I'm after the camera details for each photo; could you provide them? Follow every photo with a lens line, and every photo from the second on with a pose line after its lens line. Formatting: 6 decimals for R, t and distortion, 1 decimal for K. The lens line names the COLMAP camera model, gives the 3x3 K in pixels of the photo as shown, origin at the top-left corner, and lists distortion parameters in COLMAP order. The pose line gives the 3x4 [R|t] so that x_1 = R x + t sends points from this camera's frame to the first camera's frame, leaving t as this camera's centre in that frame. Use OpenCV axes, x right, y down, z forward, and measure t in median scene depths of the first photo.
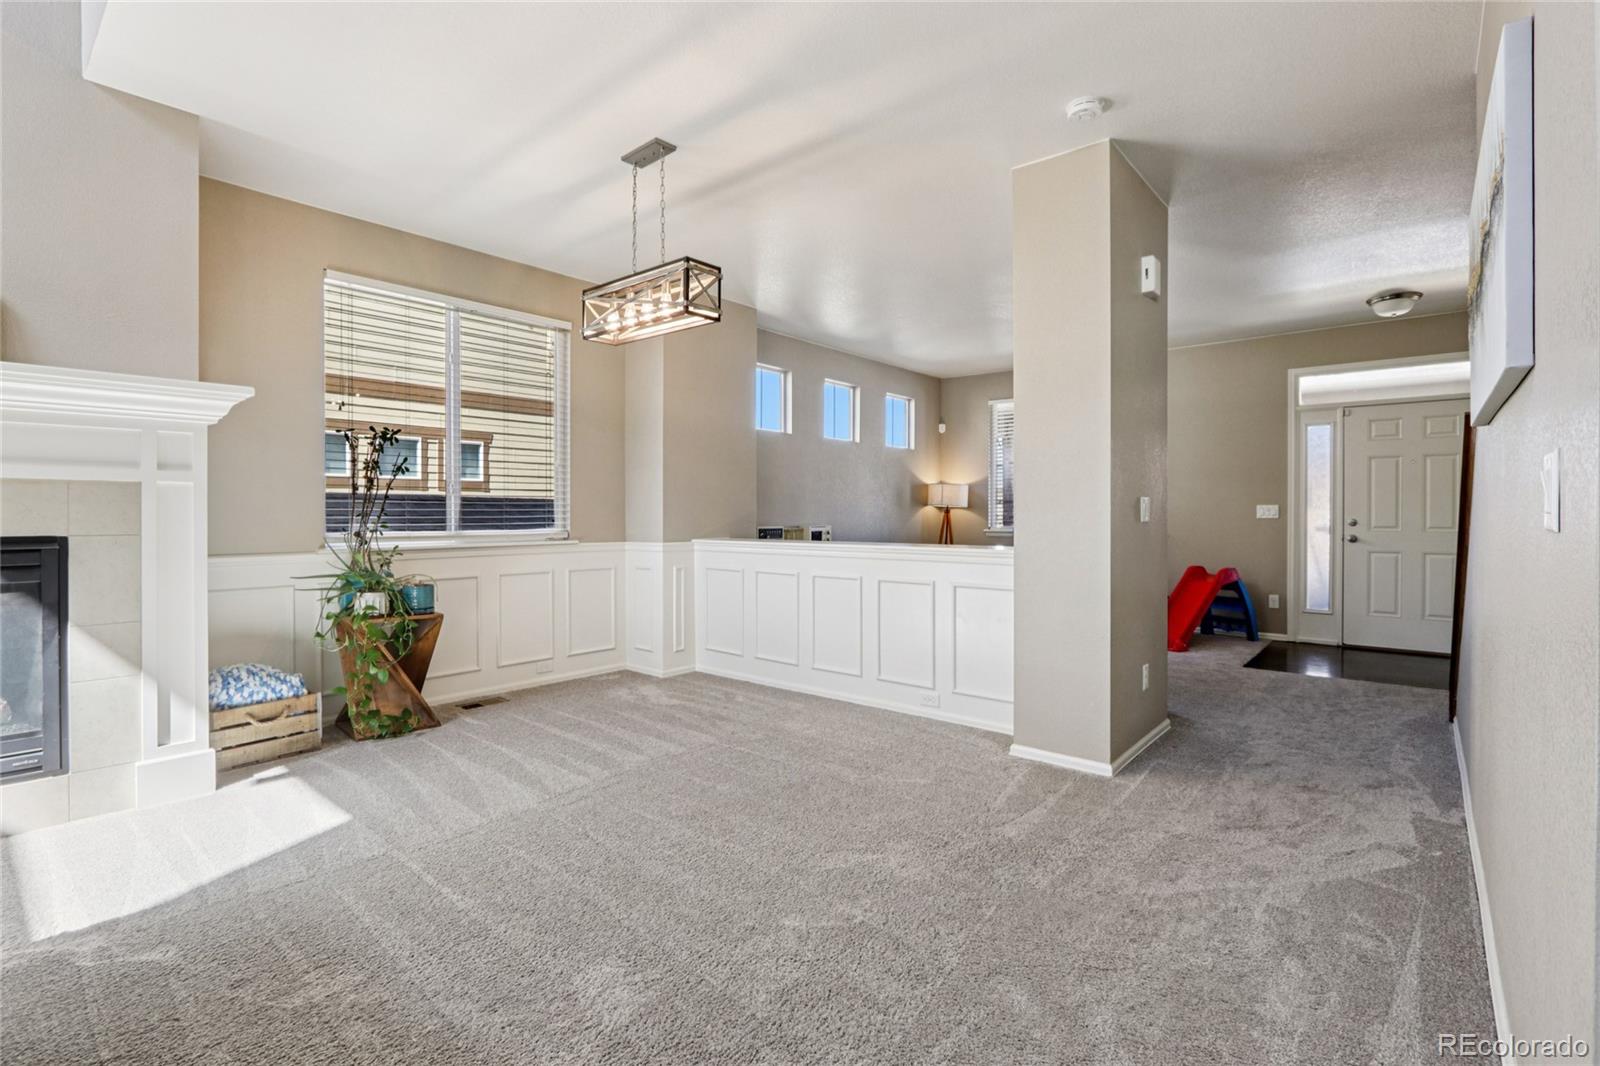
lens RADIAL K [[745.6, 0, 791.0], [0, 745.6, 513.2], [0, 0, 1]] dist [-0.013809, 0.002228]
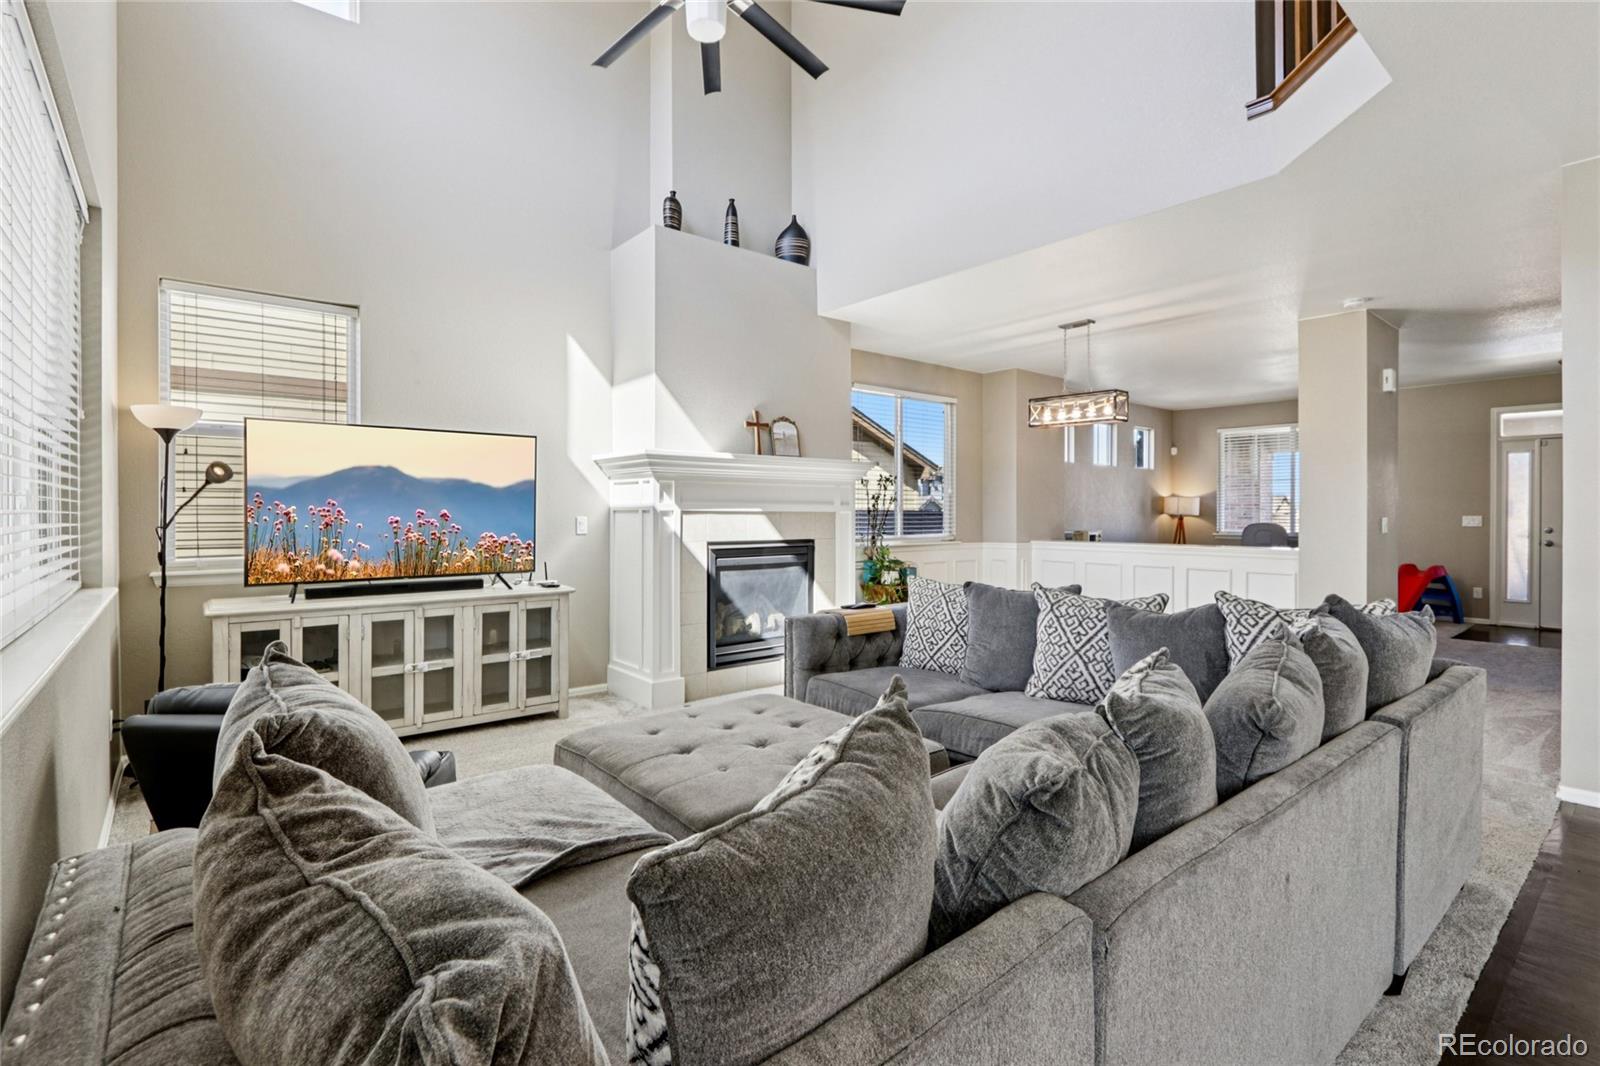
lens RADIAL K [[745.6, 0, 795.1], [0, 745.6, 510.1], [0, 0, 1]] dist [-0.013809, 0.002228]
pose [[0.985053, 0.000443, -0.172253, -0.514469], [-0.000634, 0.999999, -0.001055, -0.036188], [0.172253, 0.001149, 0.985052, -0.811878]]
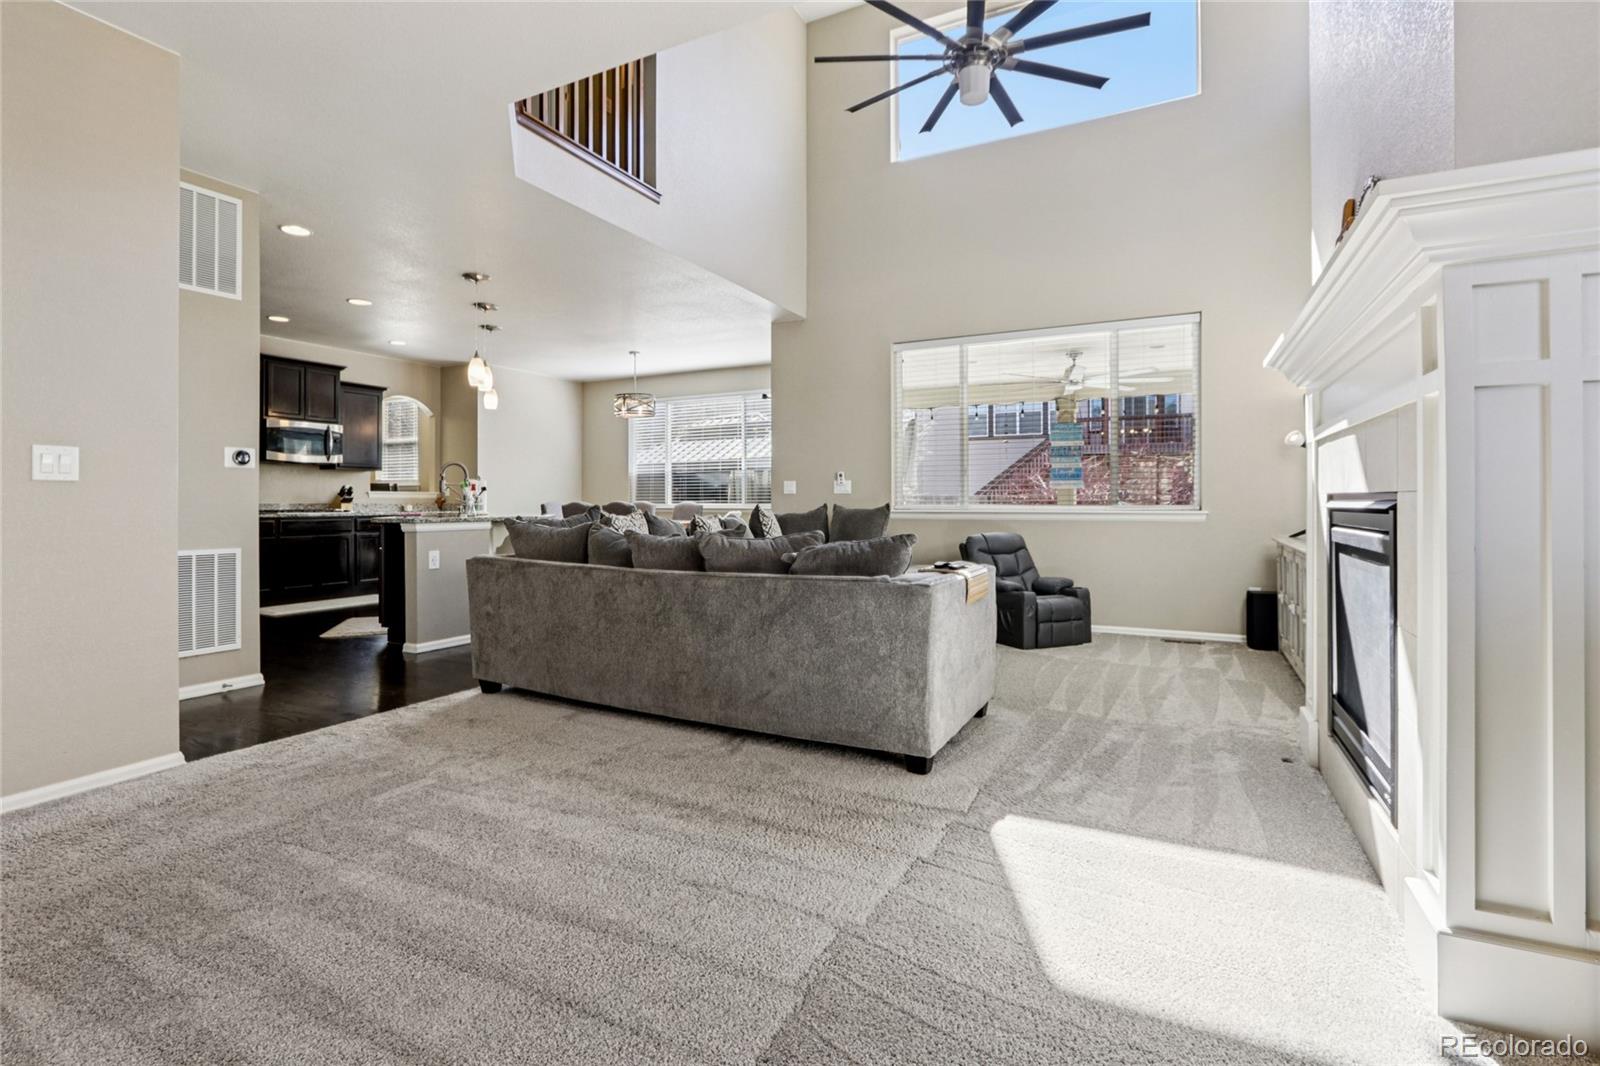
lens RADIAL K [[745.6, 0, 786.4], [0, 745.6, 504.3], [0, 0, 1]] dist [-0.013809, 0.002228]
pose [[-0.974496, 0.003662, -0.224373, -0.212603], [0.002611, 0.999984, 0.004980, 0.027088], [0.224388, 0.004267, -0.974491, 1.175533]]
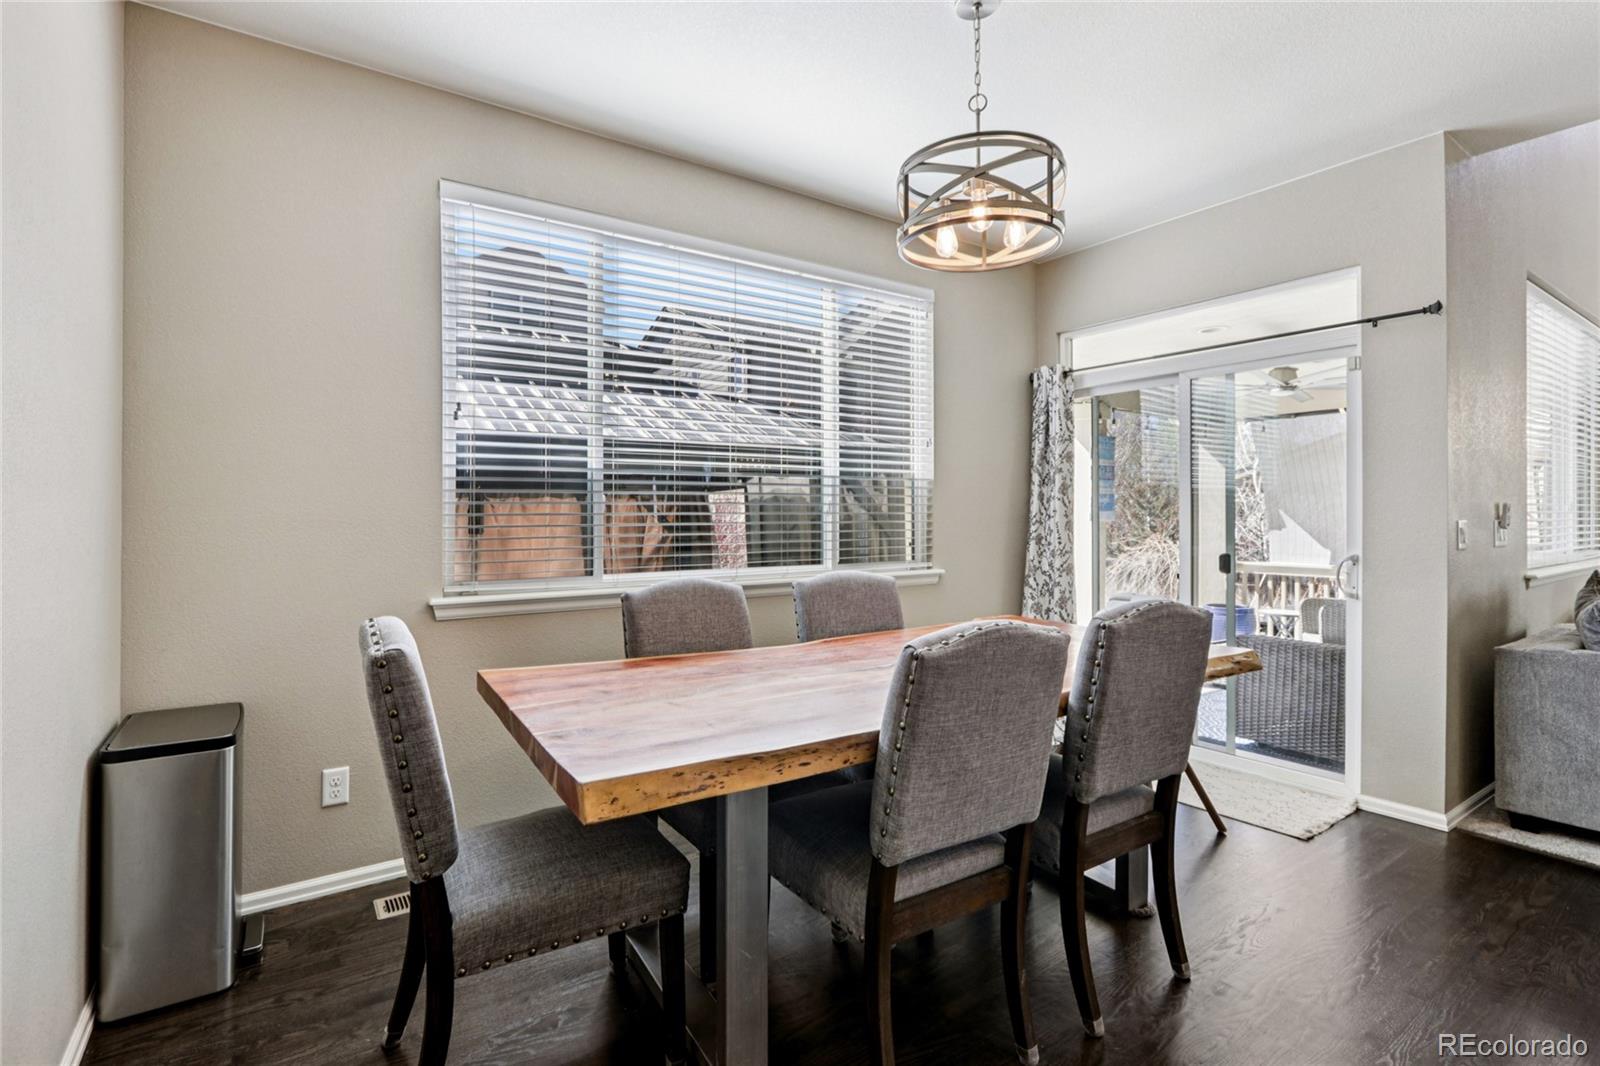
lens RADIAL K [[759.7, 0, 797.1], [0, 759.7, 513.1], [0, 0, 1]] dist [-0.003854, 0.000199]
pose [[-0.260995, 0.000695, -0.965340, 0.370024], [0.000277, 1.000000, 0.000645, -0.035005], [0.965340, -0.000099, -0.260995, -1.286753]]
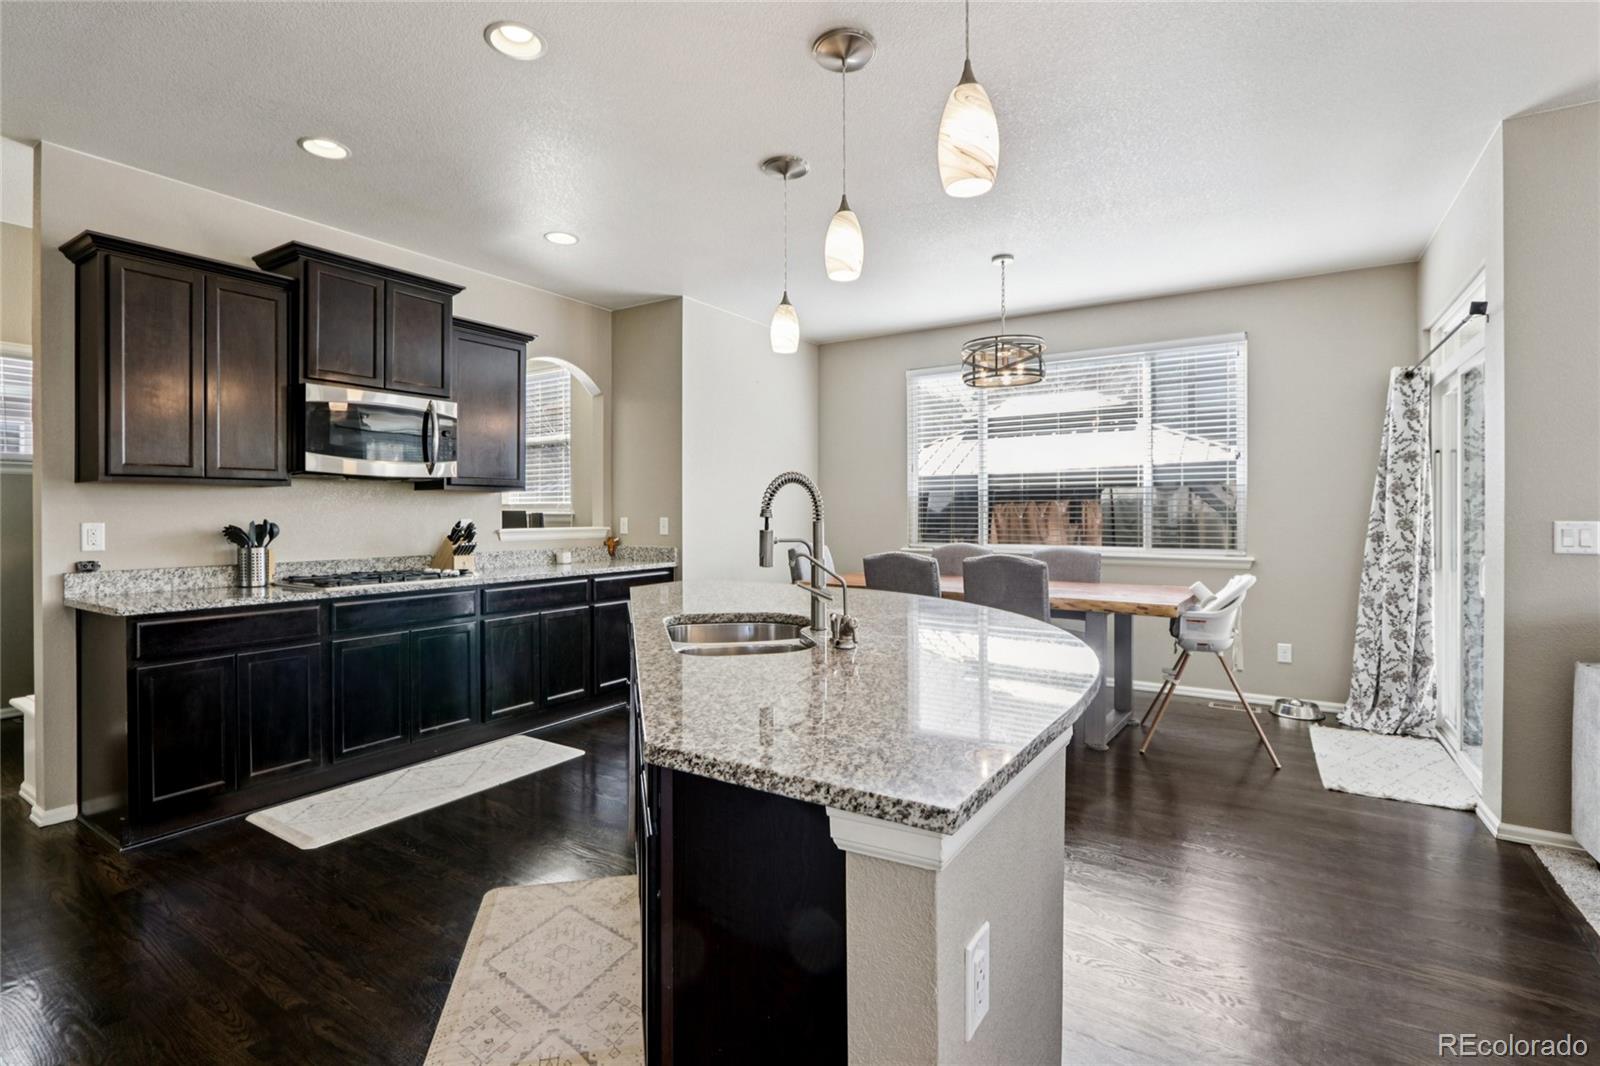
lens RADIAL K [[745.6, 0, 781.0], [0, 745.6, 514.4], [0, 0, 1]] dist [-0.013809, 0.002228]
pose [[-0.992408, 0.002808, -0.122958, 0.240594], [0.002385, 0.999991, 0.003586, -0.036641], [0.122967, 0.003265, -0.992405, -0.125689]]
